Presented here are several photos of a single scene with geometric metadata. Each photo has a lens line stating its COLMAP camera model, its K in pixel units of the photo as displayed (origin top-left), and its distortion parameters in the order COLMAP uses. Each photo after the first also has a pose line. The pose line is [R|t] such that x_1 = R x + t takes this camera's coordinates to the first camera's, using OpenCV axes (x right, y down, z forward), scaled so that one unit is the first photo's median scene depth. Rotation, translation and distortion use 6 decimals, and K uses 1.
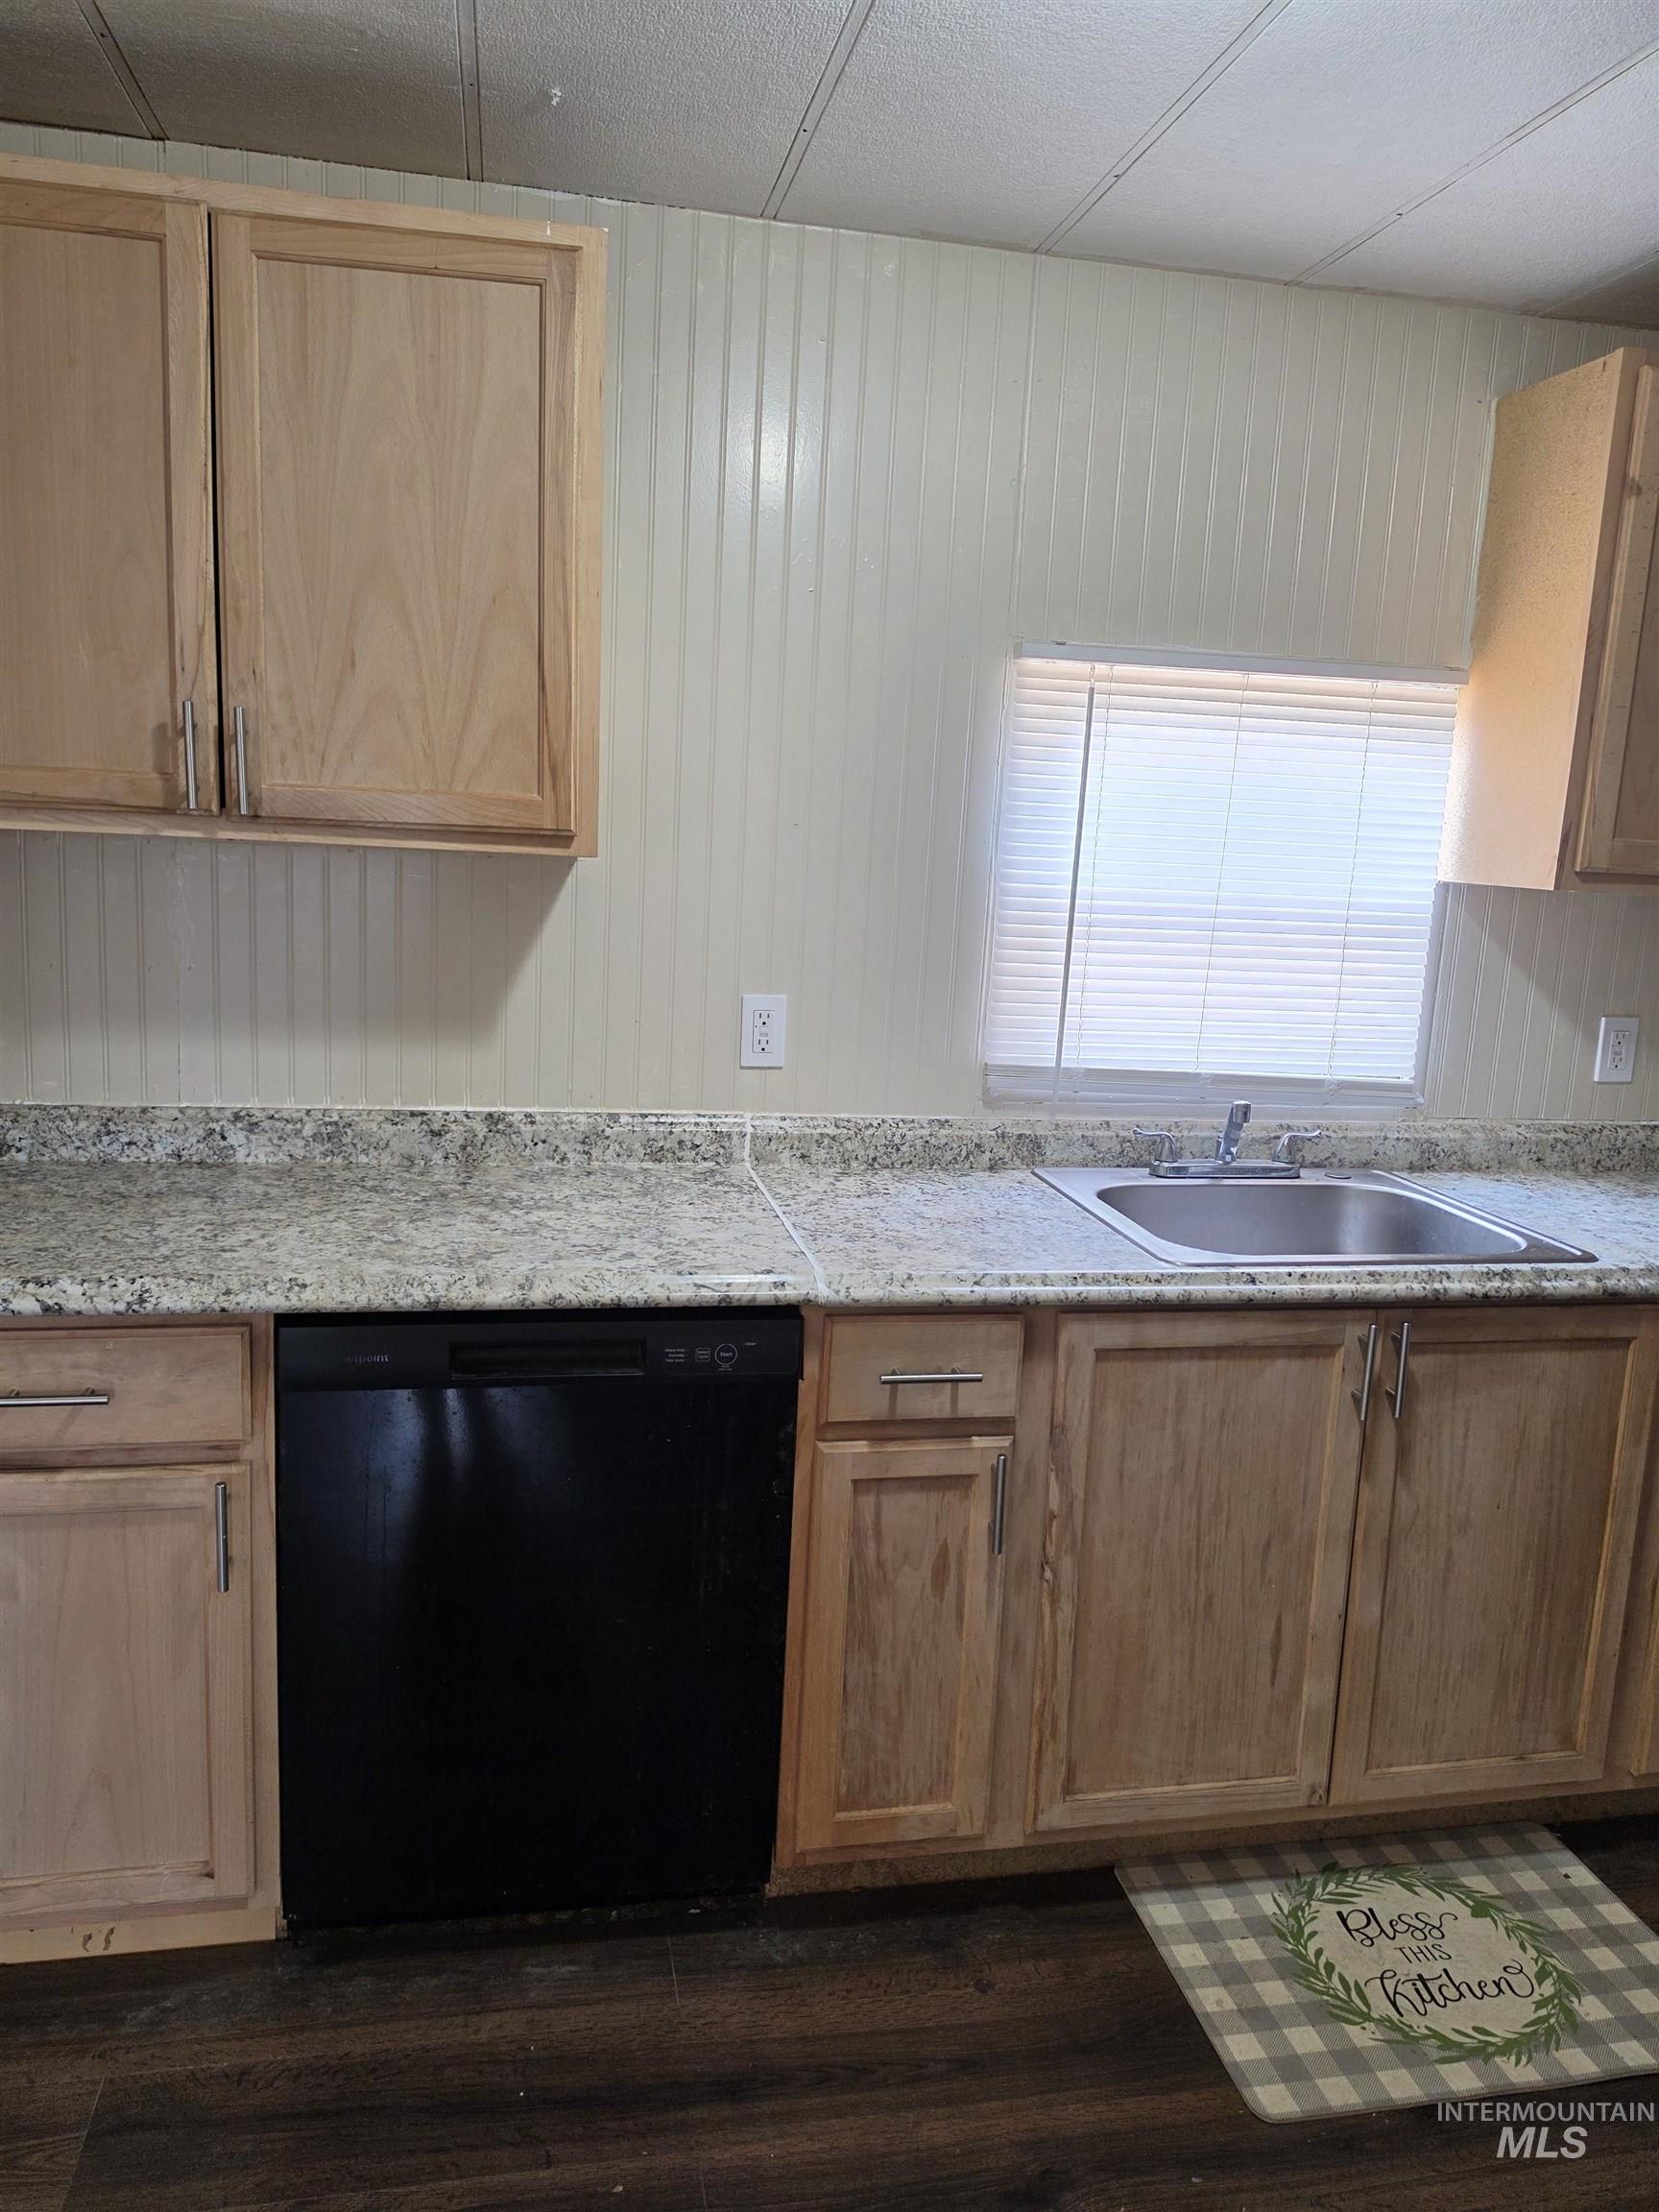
lens RADIAL K [[1542.9, 0, 811.5], [0, 1542.9, 1084.2], [0, 0, 1]] dist [0.099418, -0.152759]
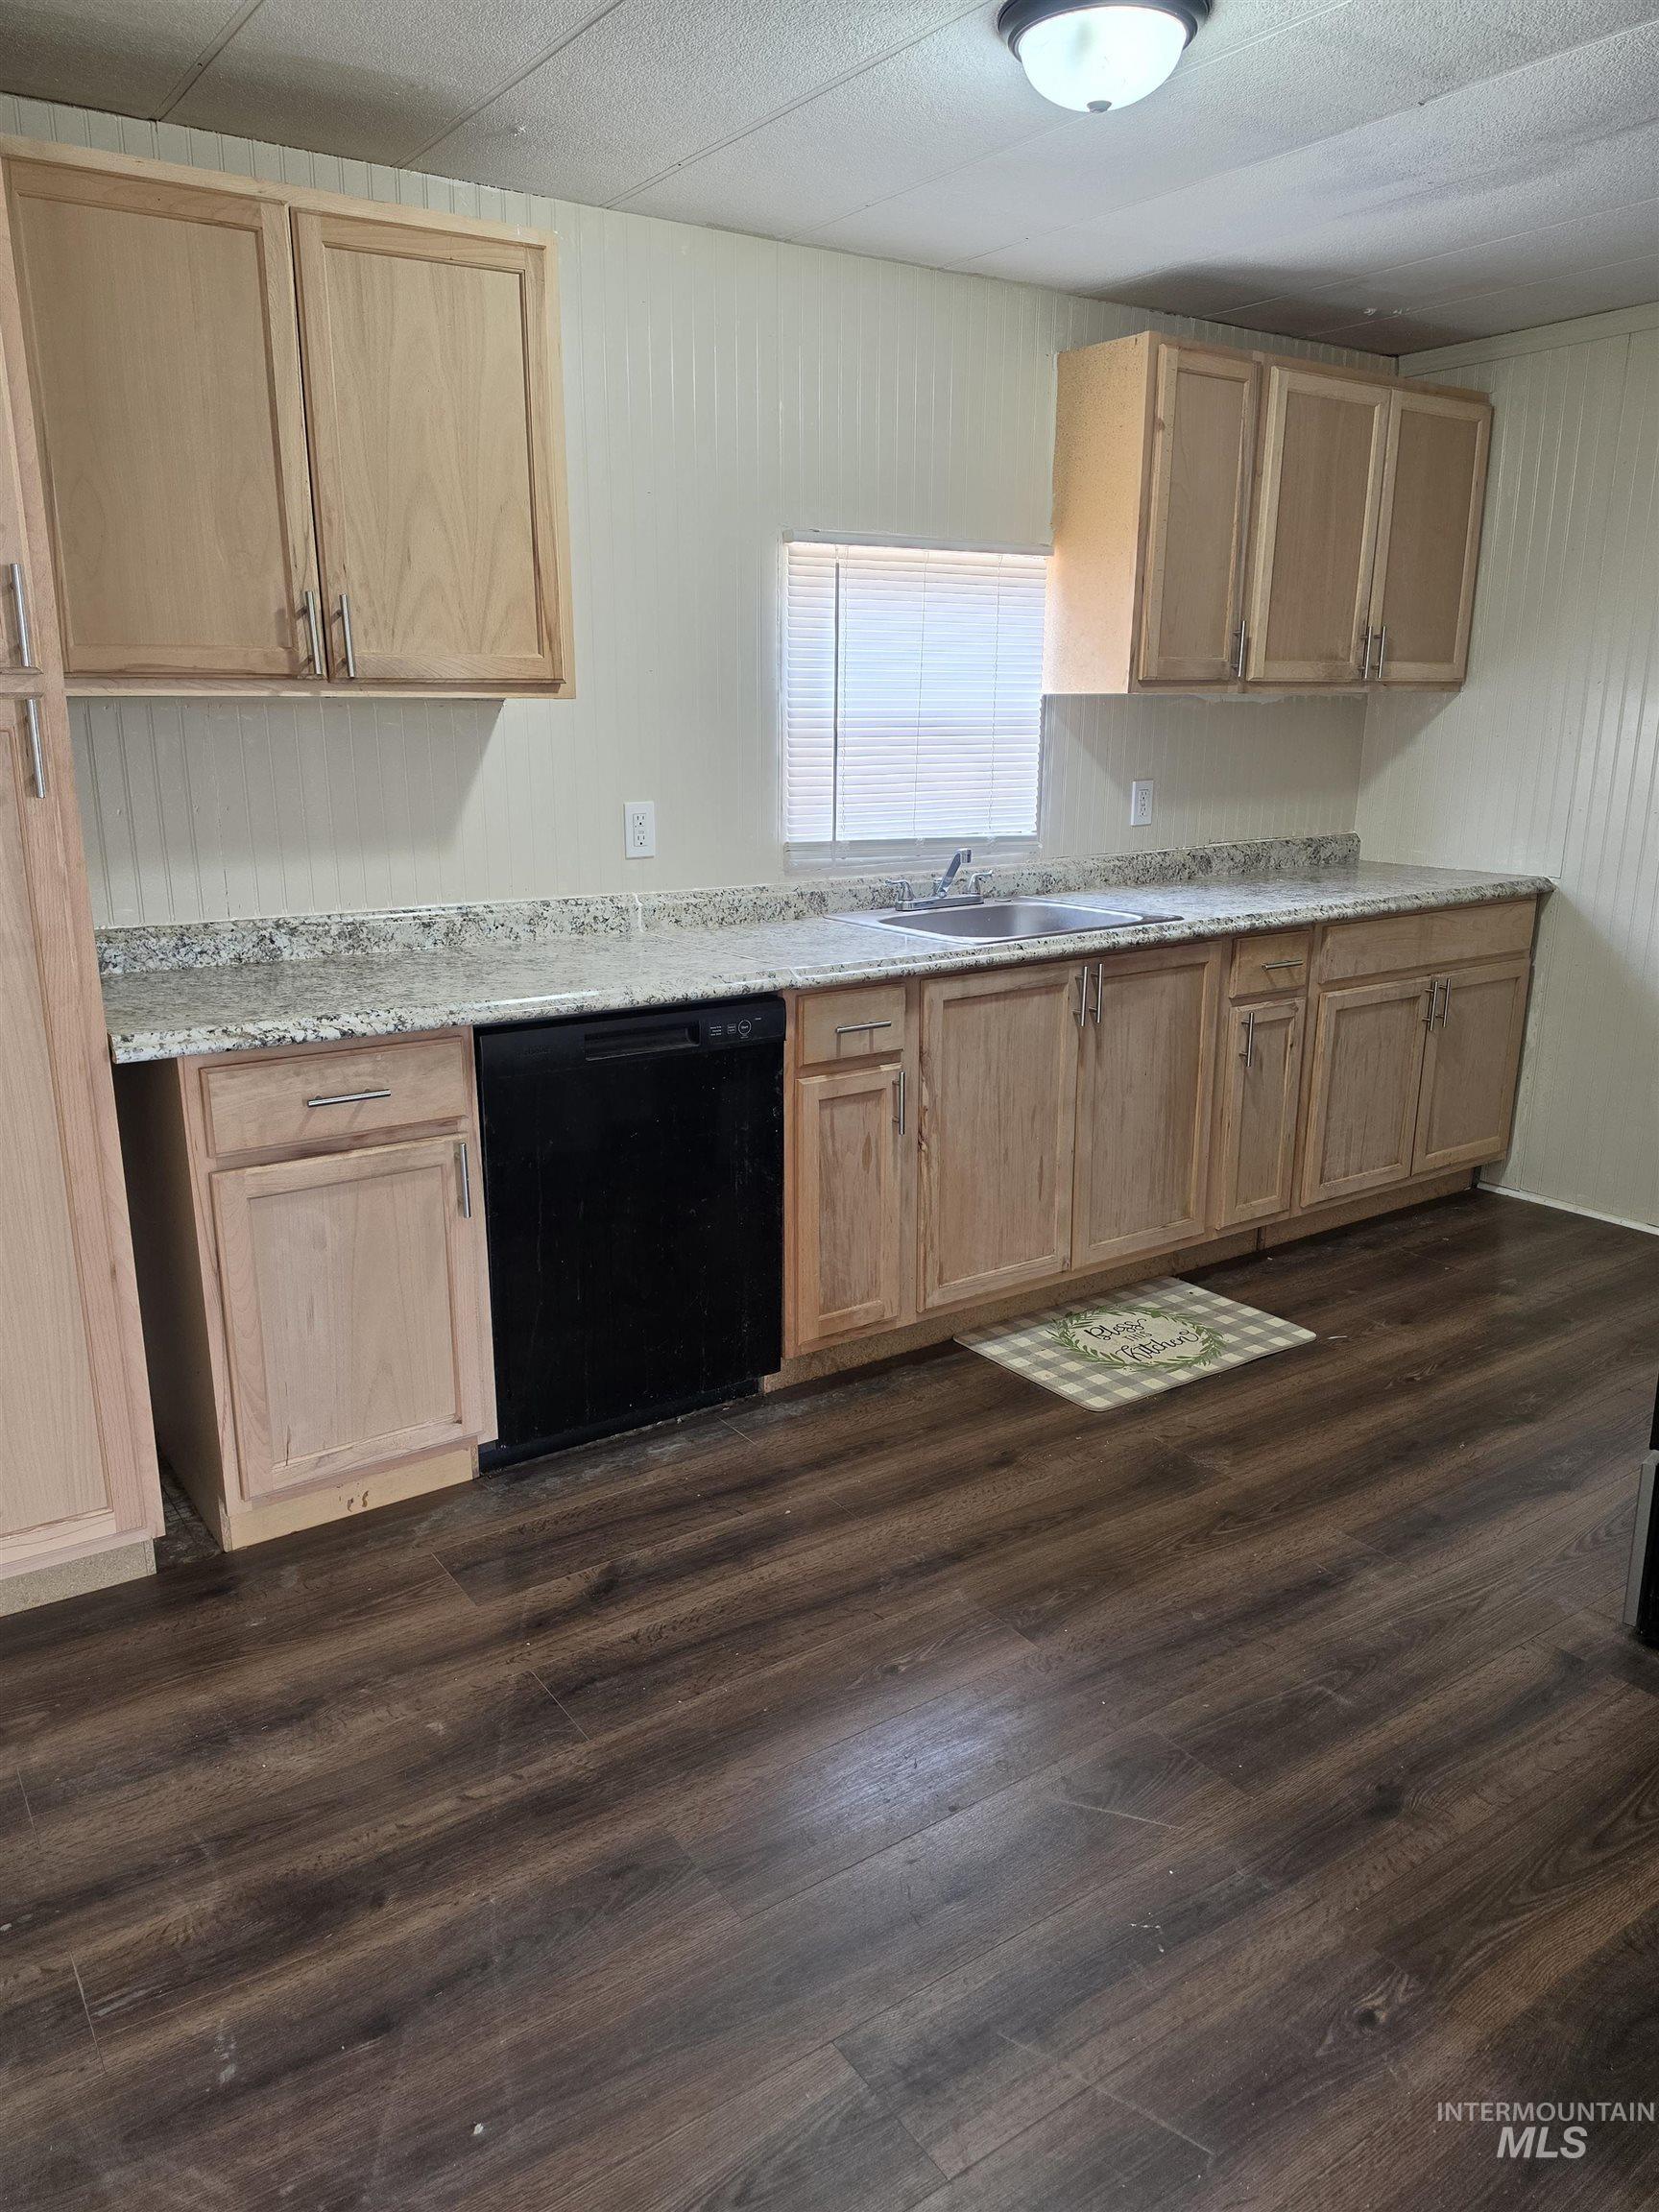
lens RADIAL K [[1577.3, 0, 788.1], [0, 1577.3, 1125.8], [0, 0, 1]] dist [0.122581, -0.195337]
pose [[0.918528, -0.148907, 0.366241, -0.546947], [0.109921, 0.986021, 0.125218, 0.073406], [-0.379767, -0.074758, 0.922057, -0.420322]]
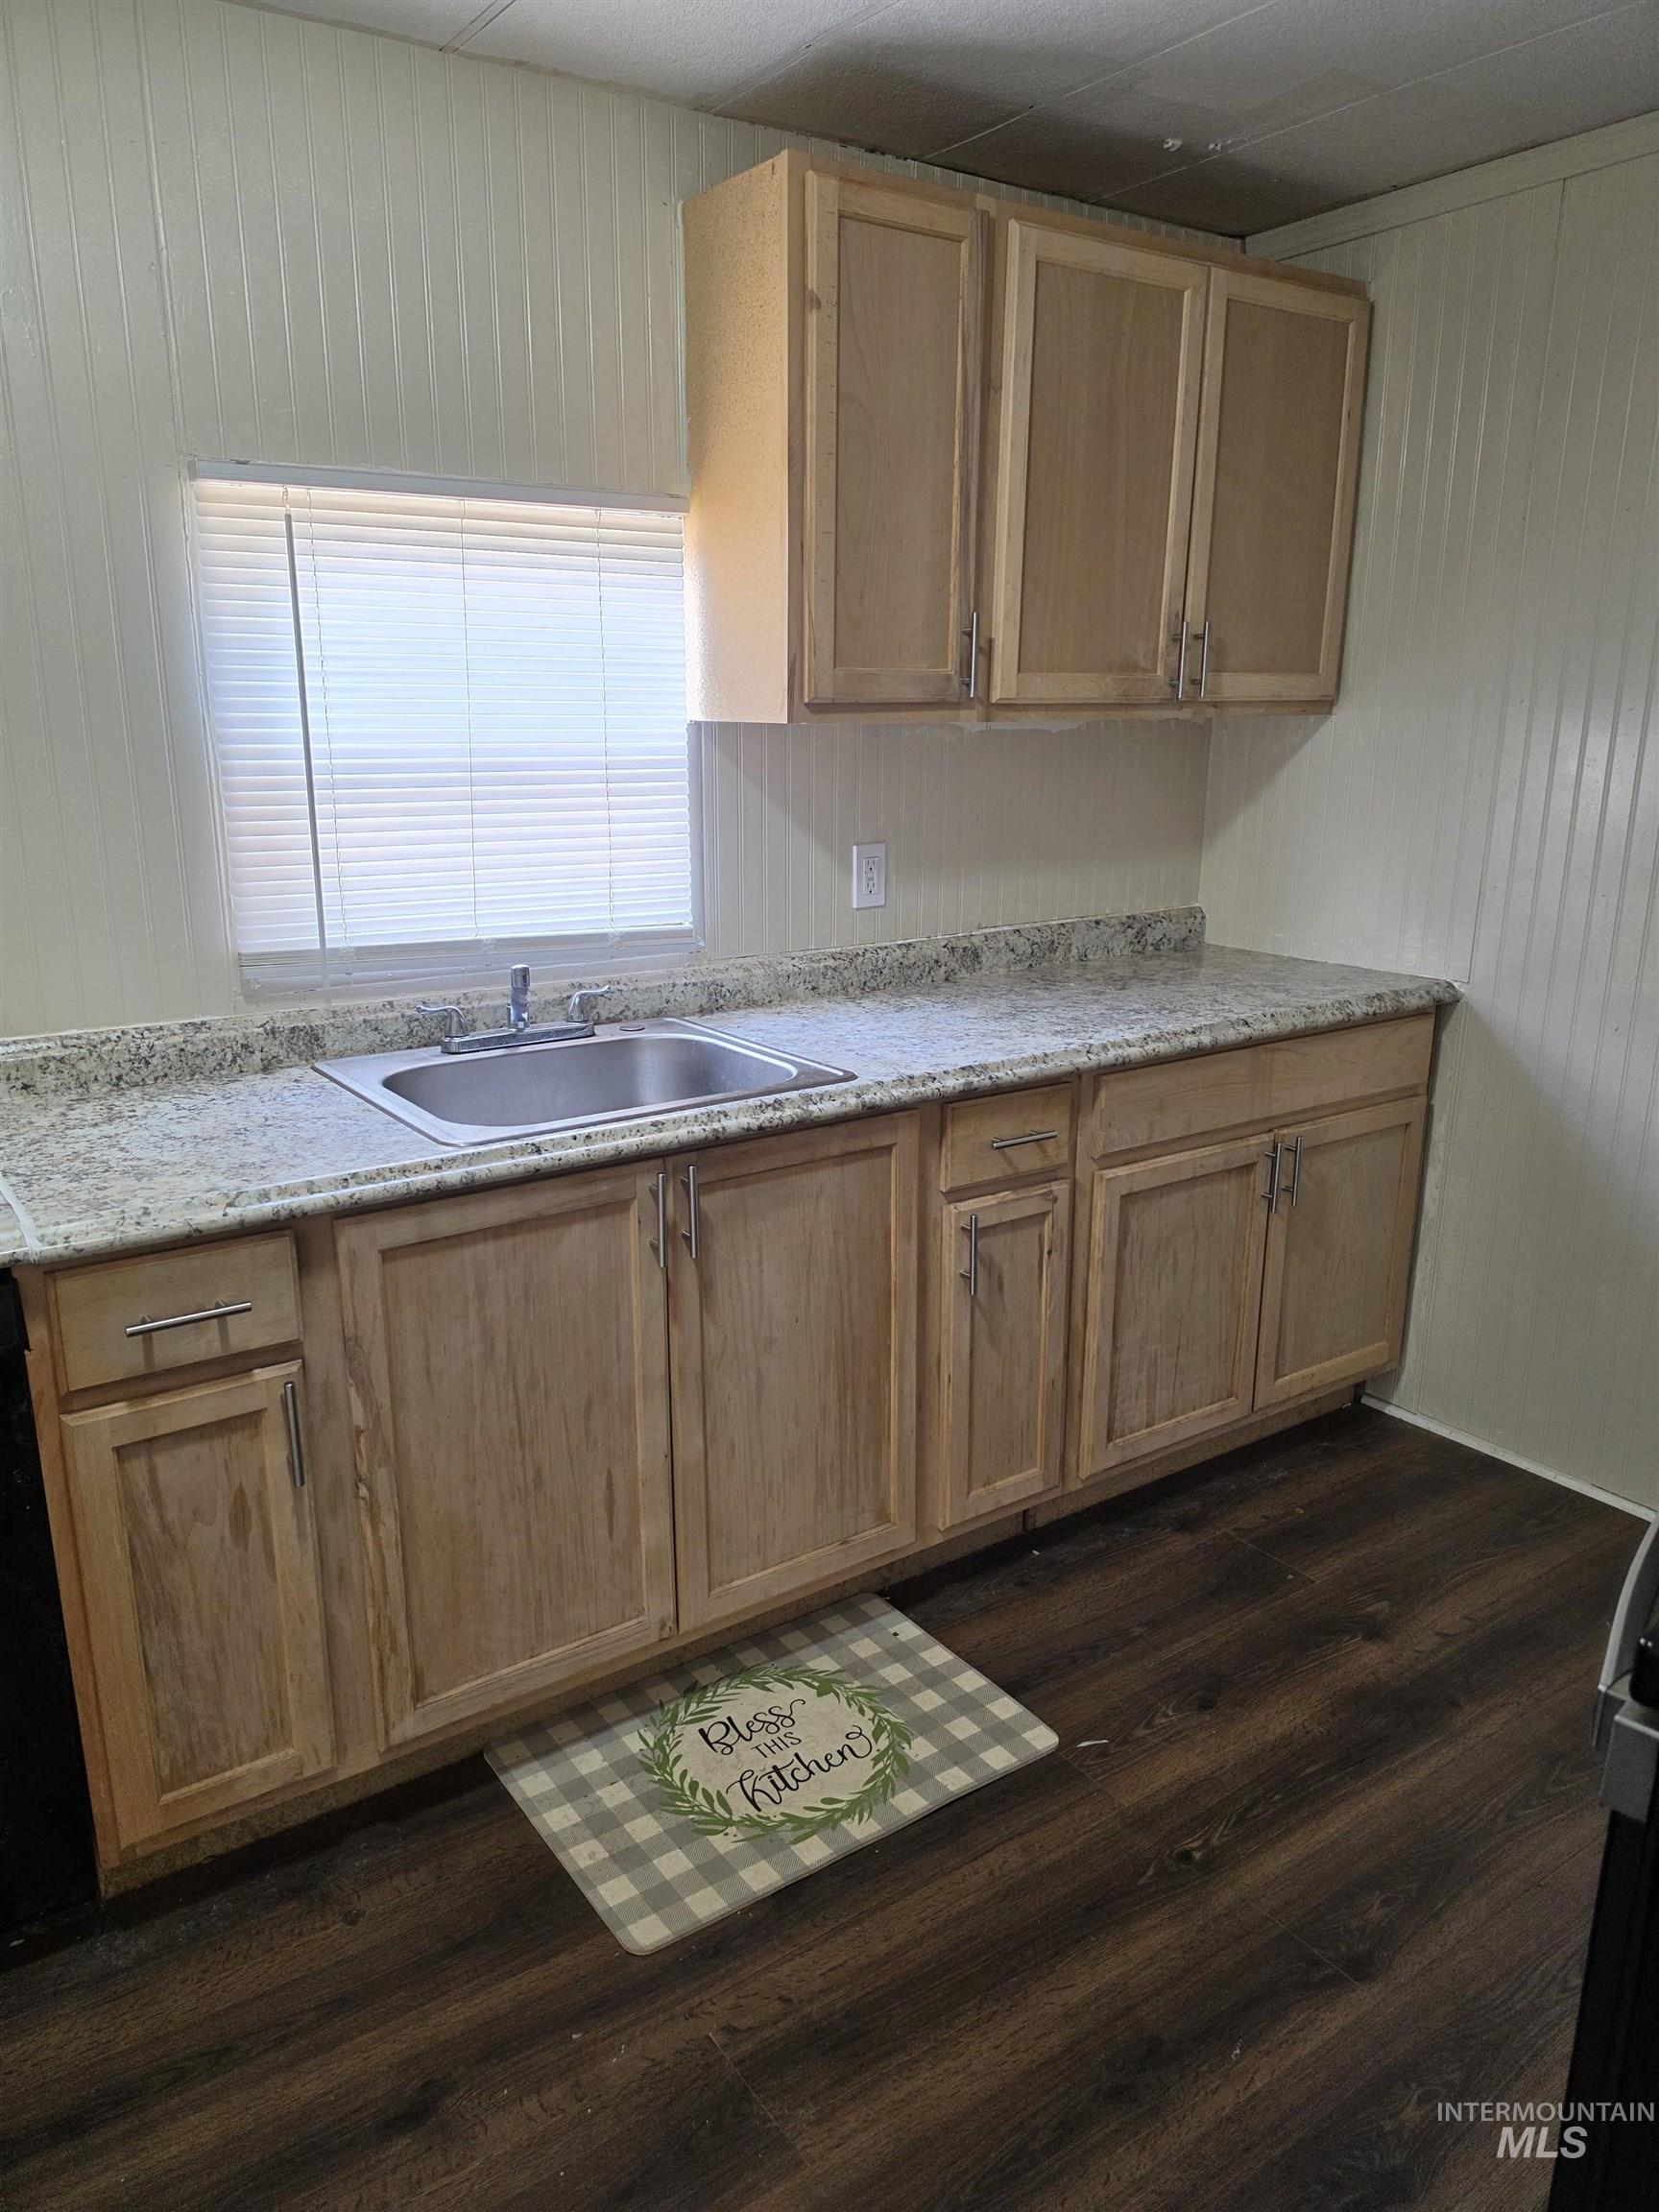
lens RADIAL K [[1537.5, 0, 795.2], [0, 1537.5, 1127.5], [0, 0, 1]] dist [0.118321, -0.193114]
pose [[0.920064, -0.153058, 0.360633, 0.083831], [0.111881, 0.984842, 0.132544, 0.002562], [-0.375454, -0.081601, 0.923242, 0.050974]]
